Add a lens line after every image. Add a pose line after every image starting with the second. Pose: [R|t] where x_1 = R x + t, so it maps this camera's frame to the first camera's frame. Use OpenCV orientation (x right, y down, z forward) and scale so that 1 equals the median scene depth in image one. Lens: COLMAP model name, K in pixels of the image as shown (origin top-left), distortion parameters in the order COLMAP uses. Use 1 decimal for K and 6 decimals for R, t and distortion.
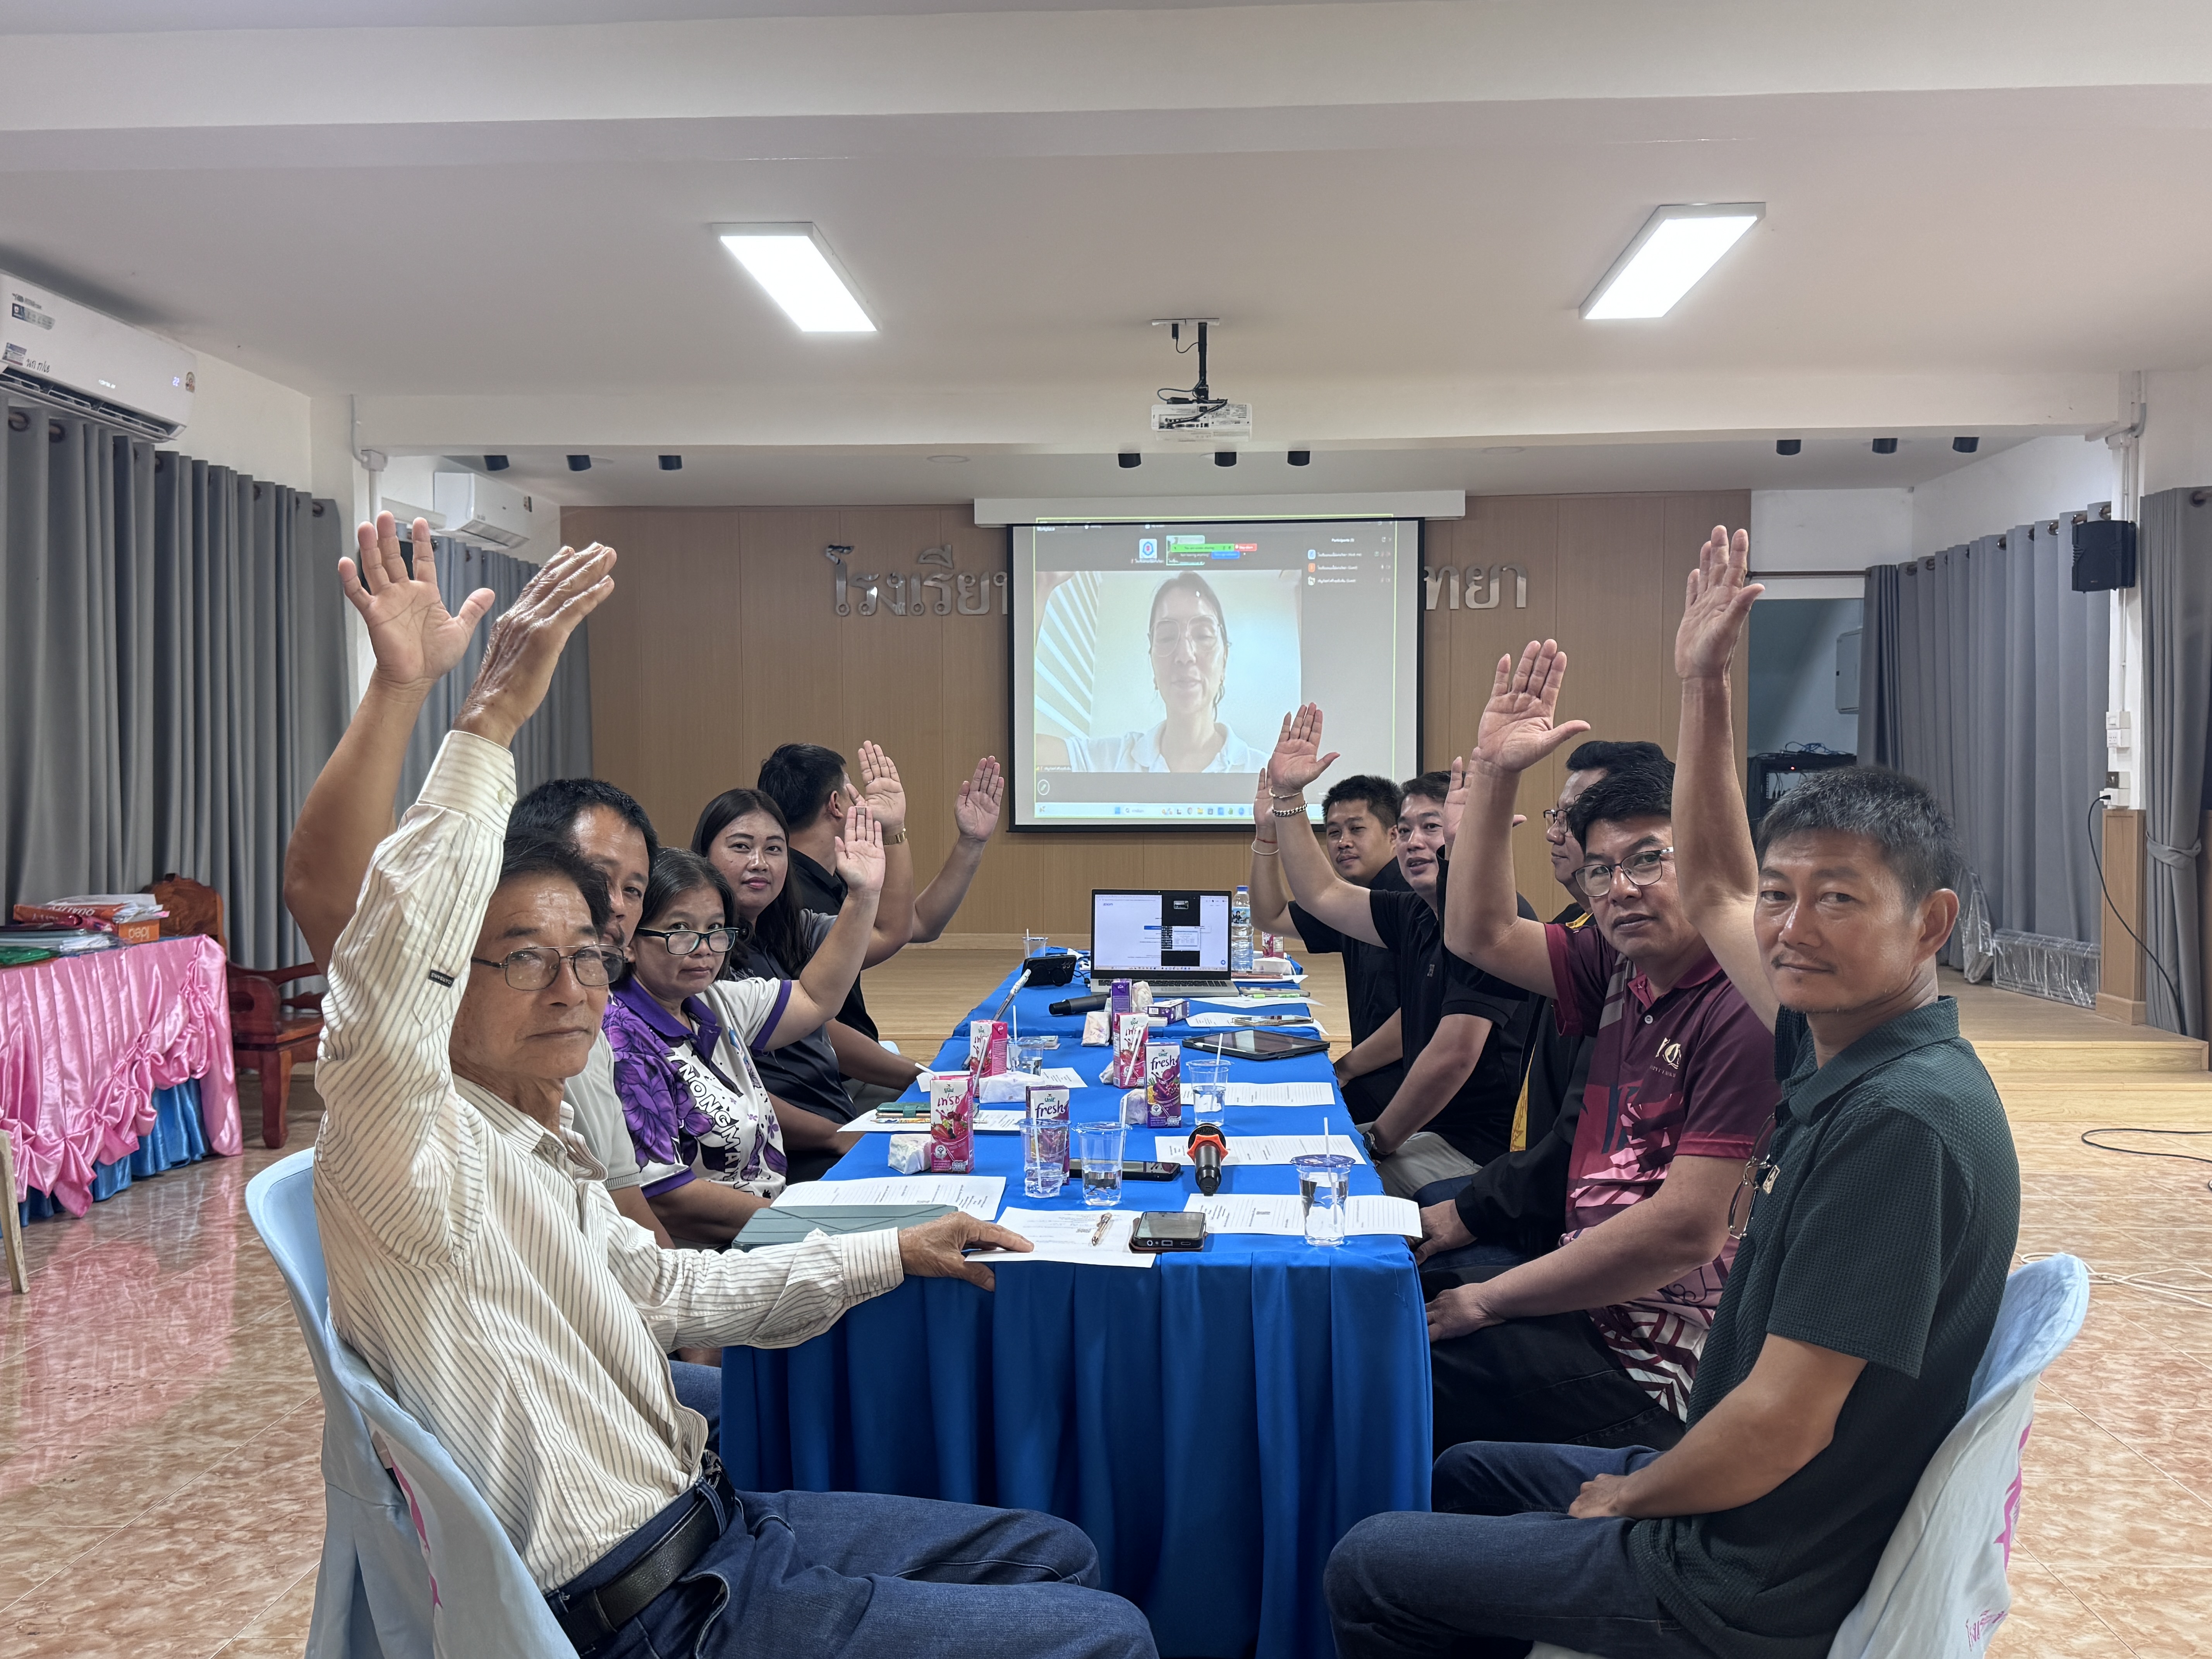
lens RADIAL K [[1893.8, 0, 1122.8], [0, 1893.8, 850.4], [0, 0, 1]] dist [0.125365, -0.171526]
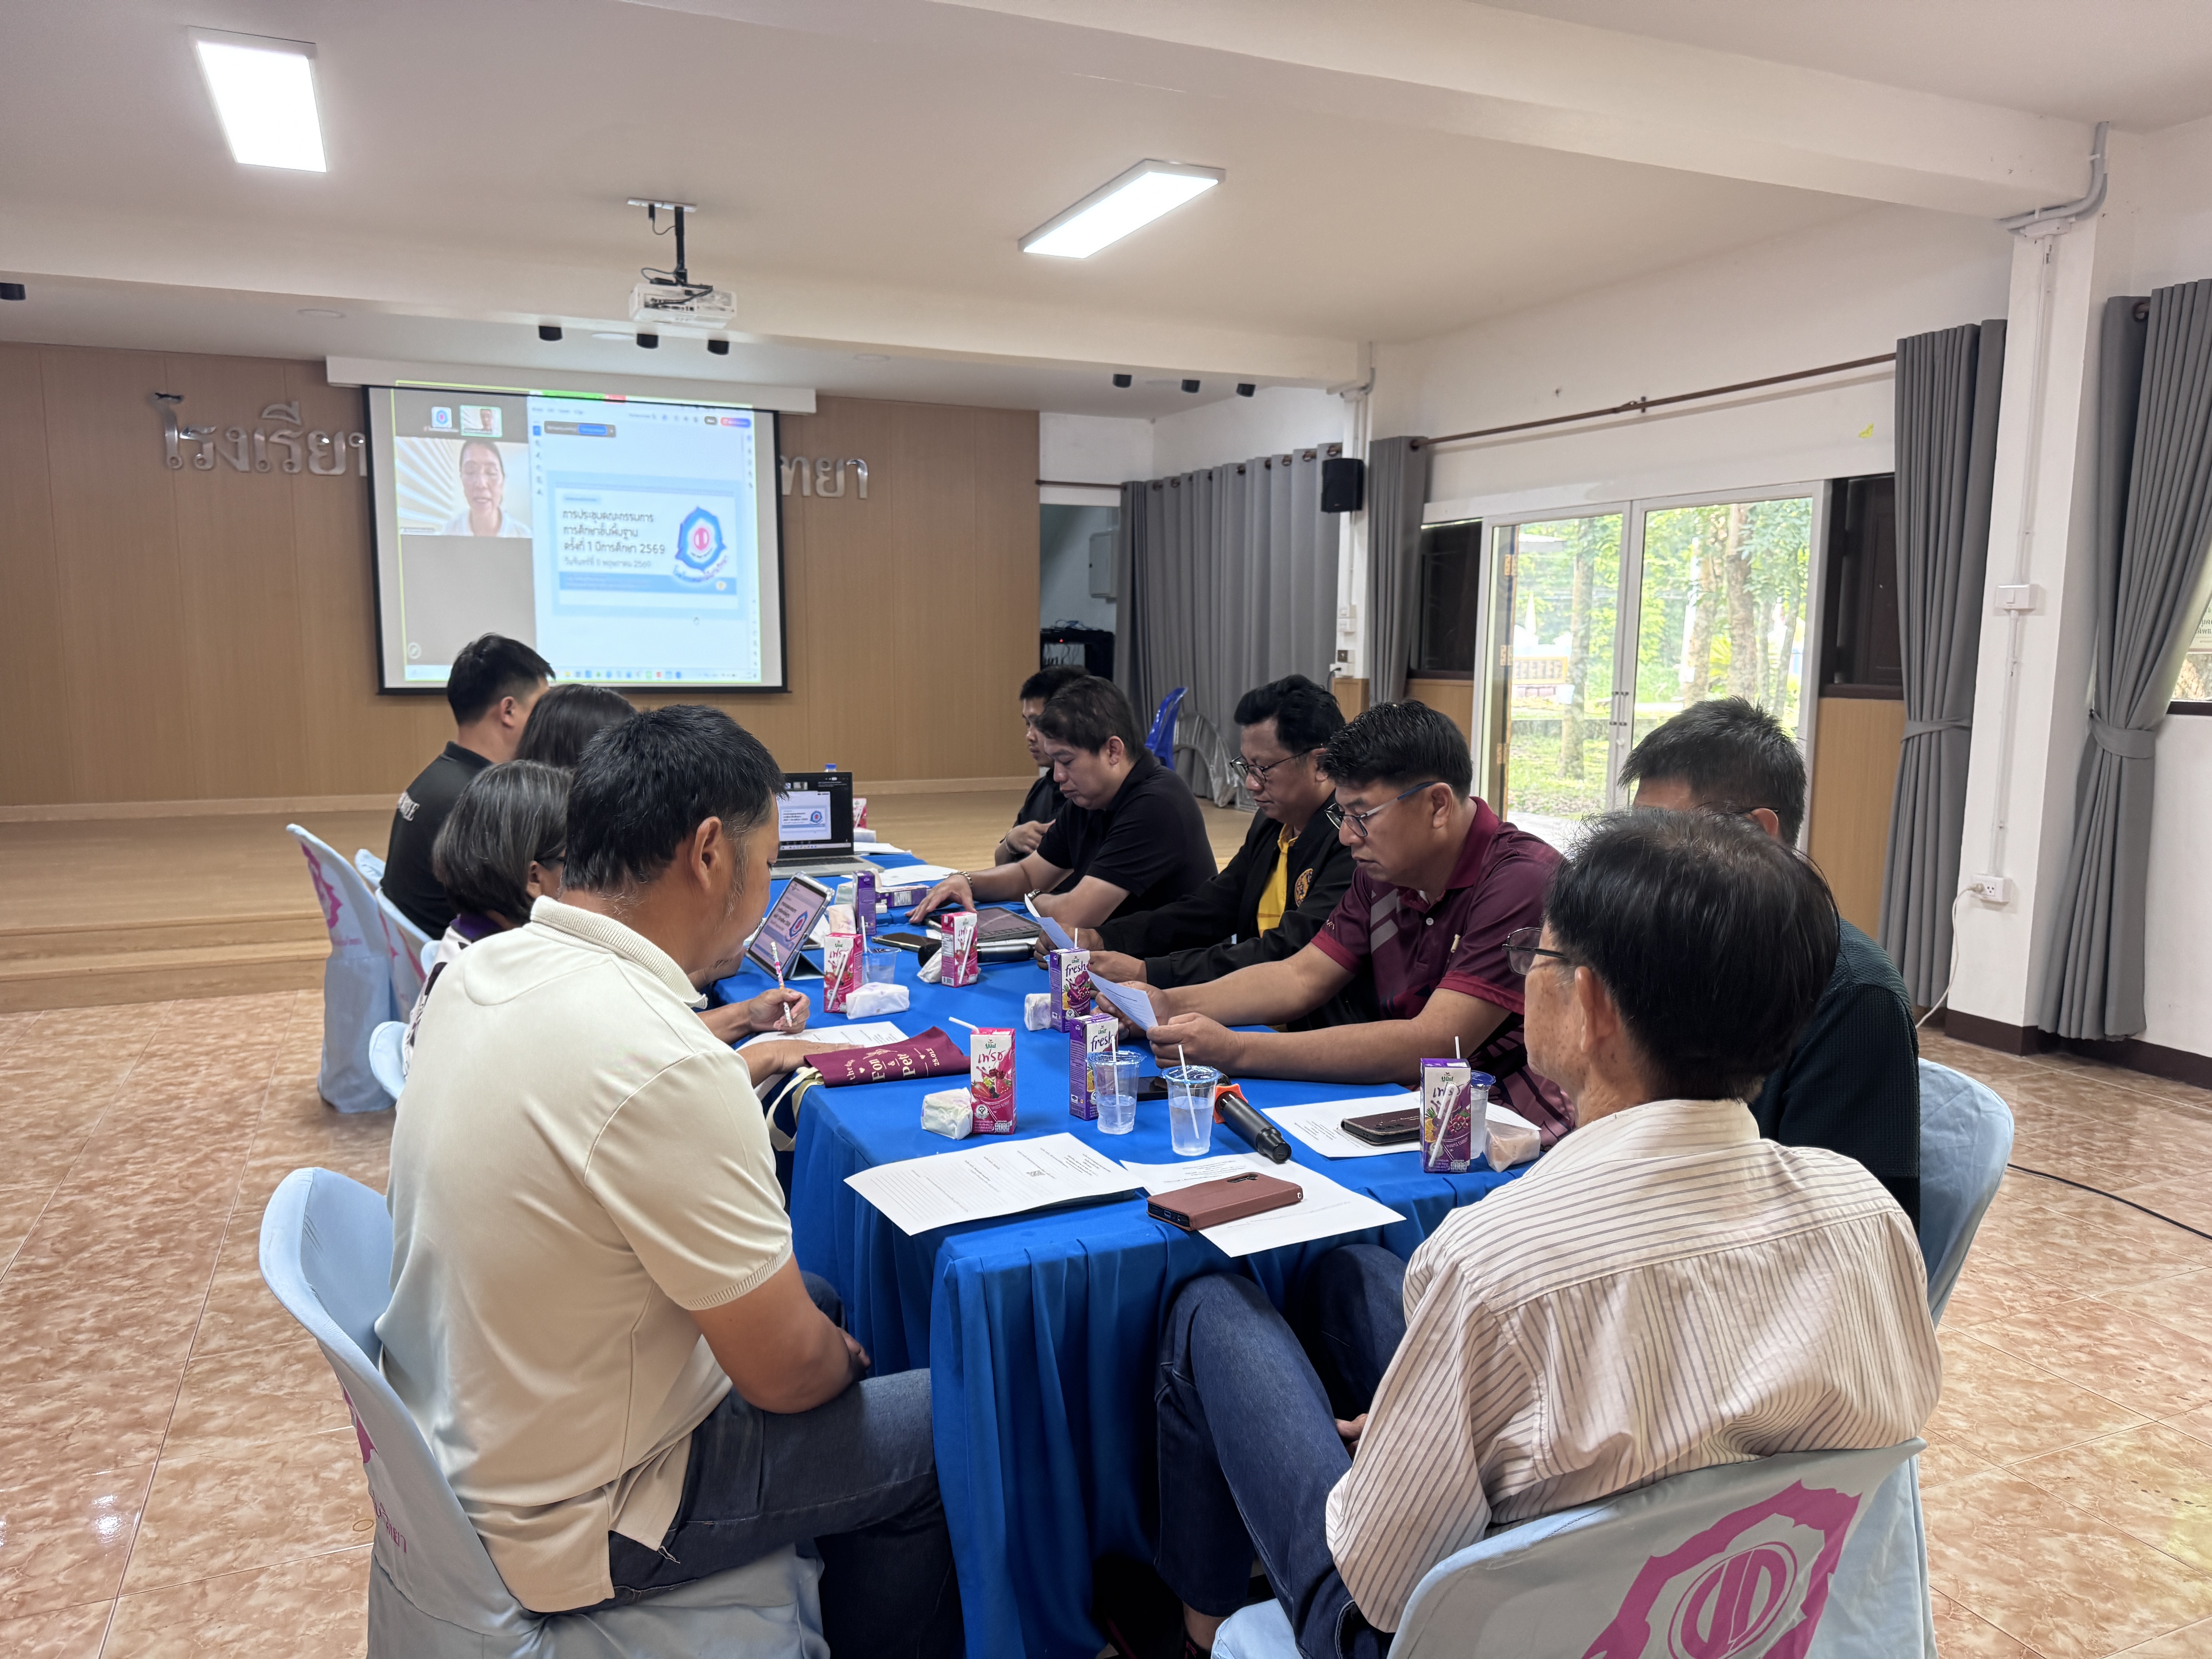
lens RADIAL K [[1560.5, 0, 1116.3], [0, 1560.5, 850.4], [0, 0, 1]] dist [0.032689, -0.039190]
pose [[0.893877, -0.051691, 0.445322, -0.141030], [0.006724, 0.994765, 0.101971, -0.016174], [-0.448262, -0.088156, 0.889545, 0.111510]]
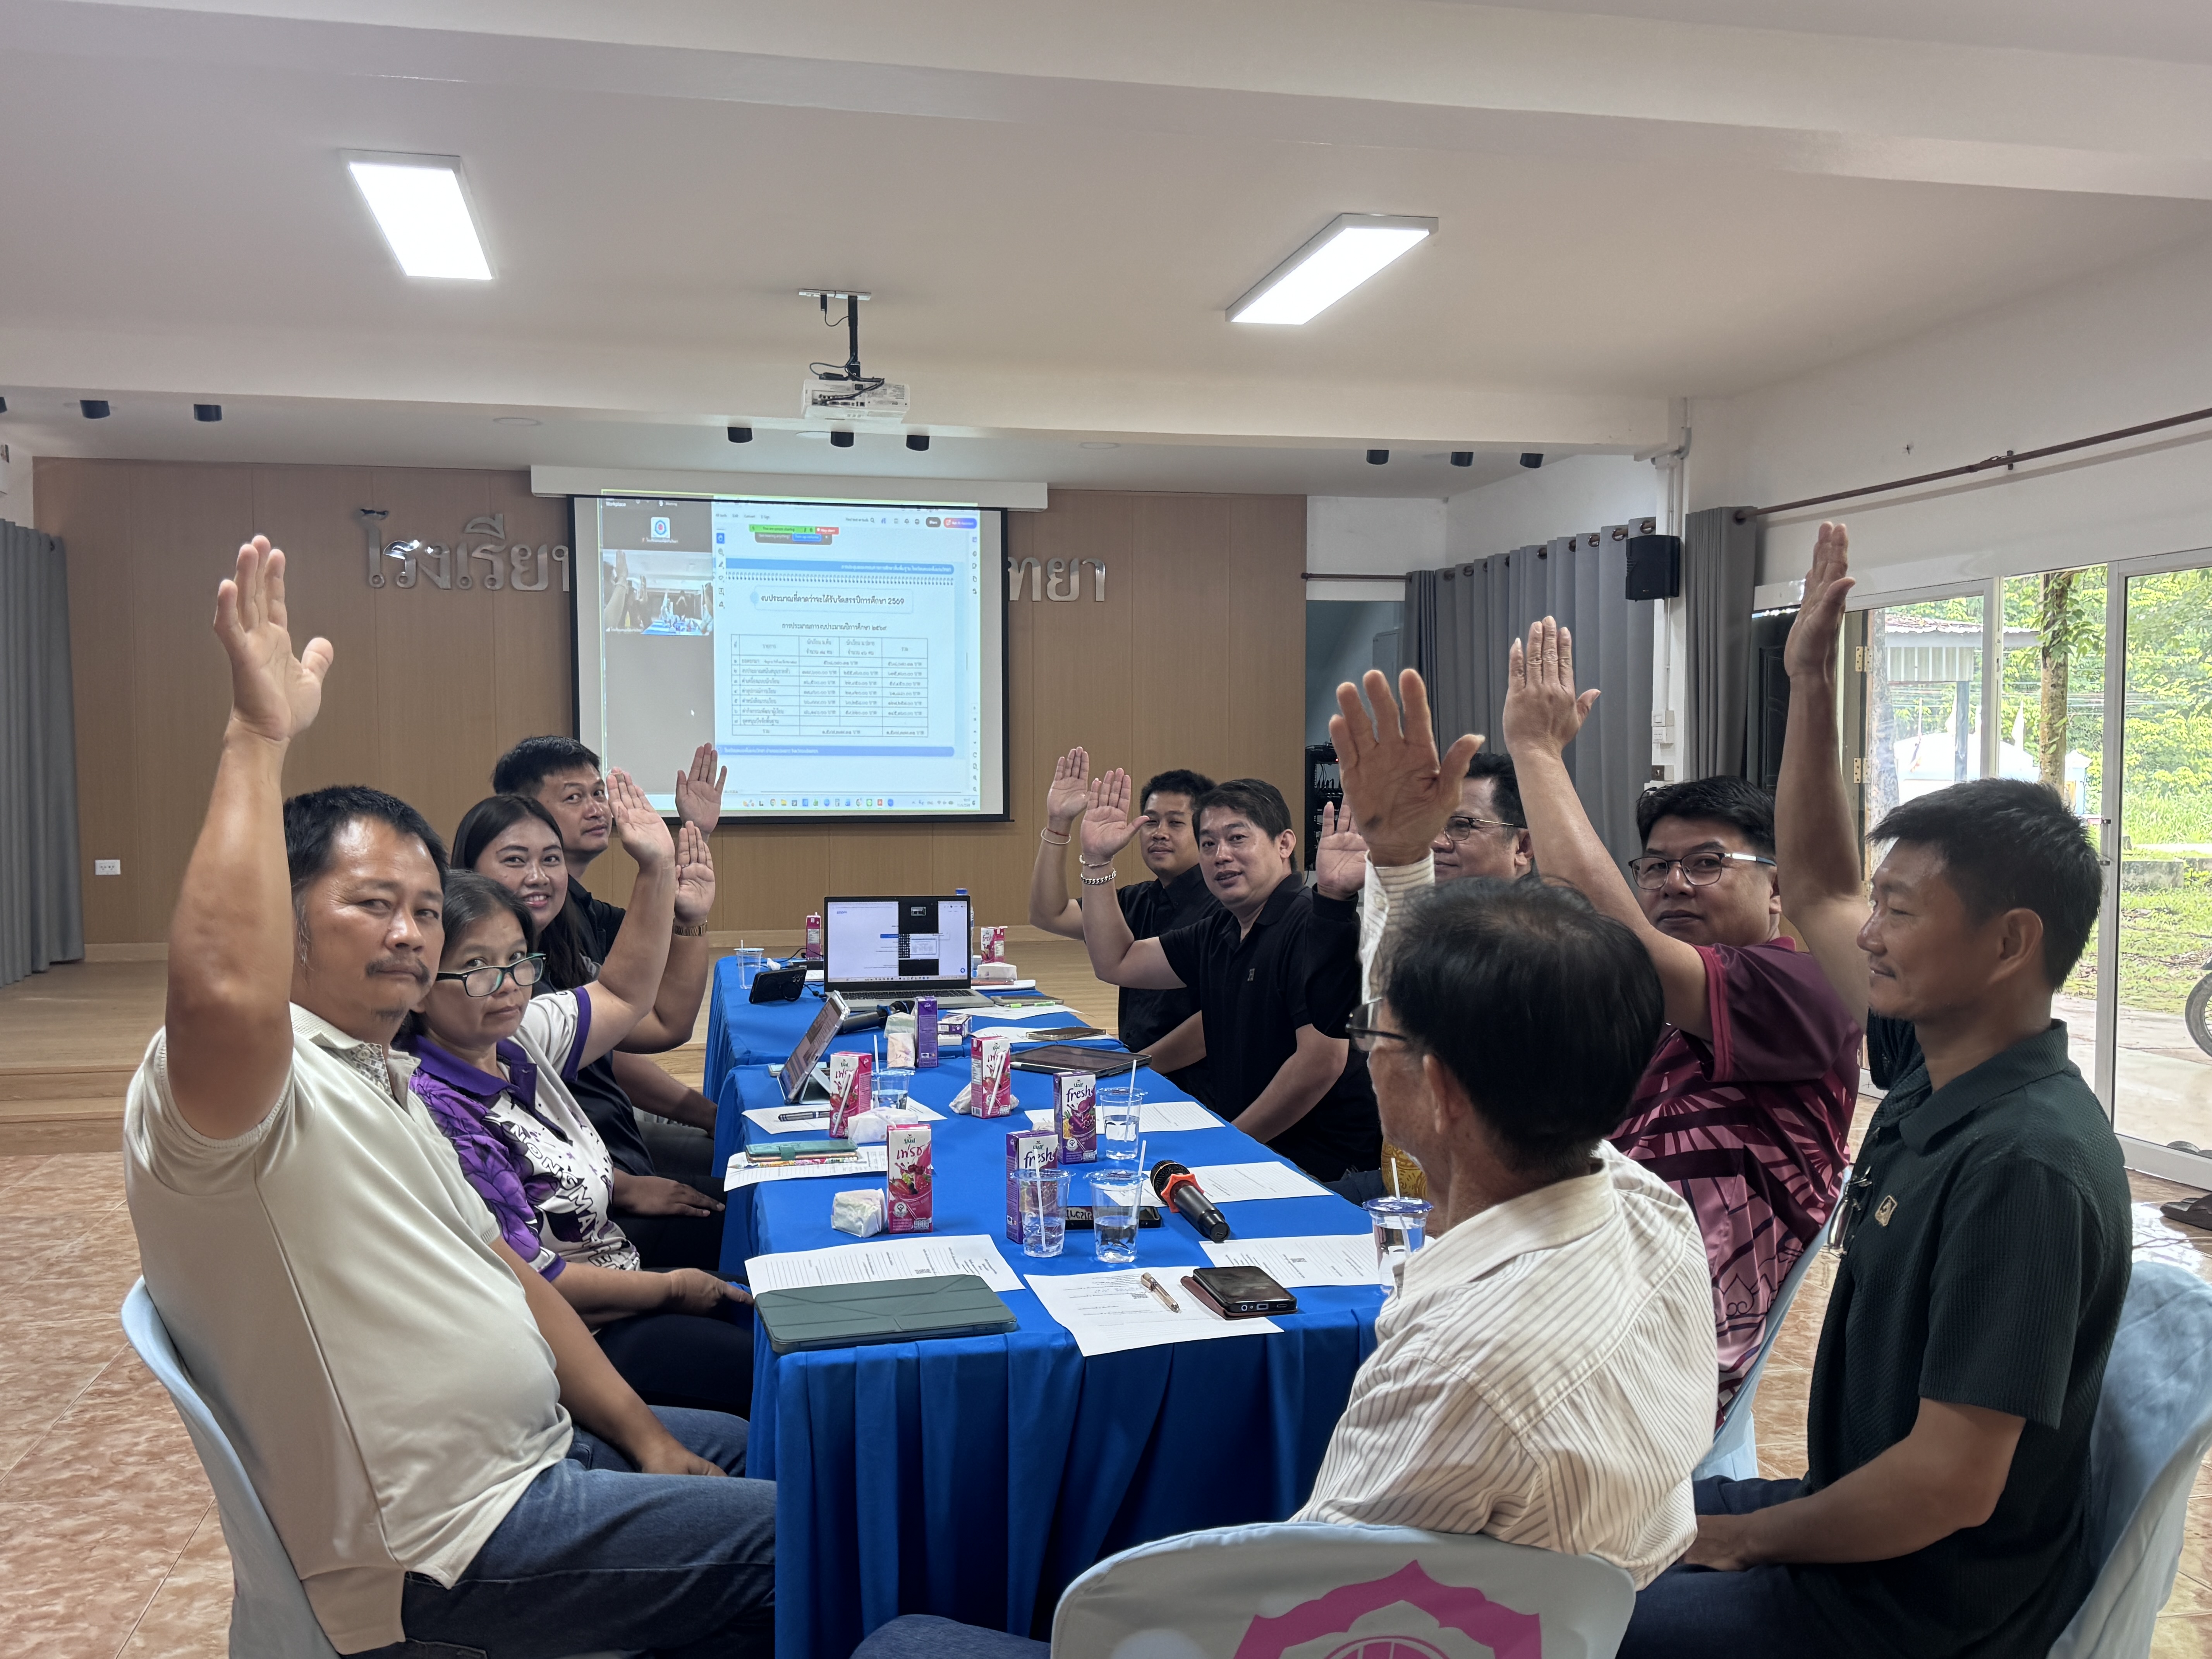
lens RADIAL K [[1893.8, 0, 1082.2], [0, 1893.8, 843.8], [0, 0, 1]] dist [0.125365, -0.171526]
pose [[0.967319, -0.009745, 0.253374, -0.092214], [0.008458, 0.999945, 0.006166, -0.007185], [-0.253420, -0.003822, 0.967349, 0.043079]]
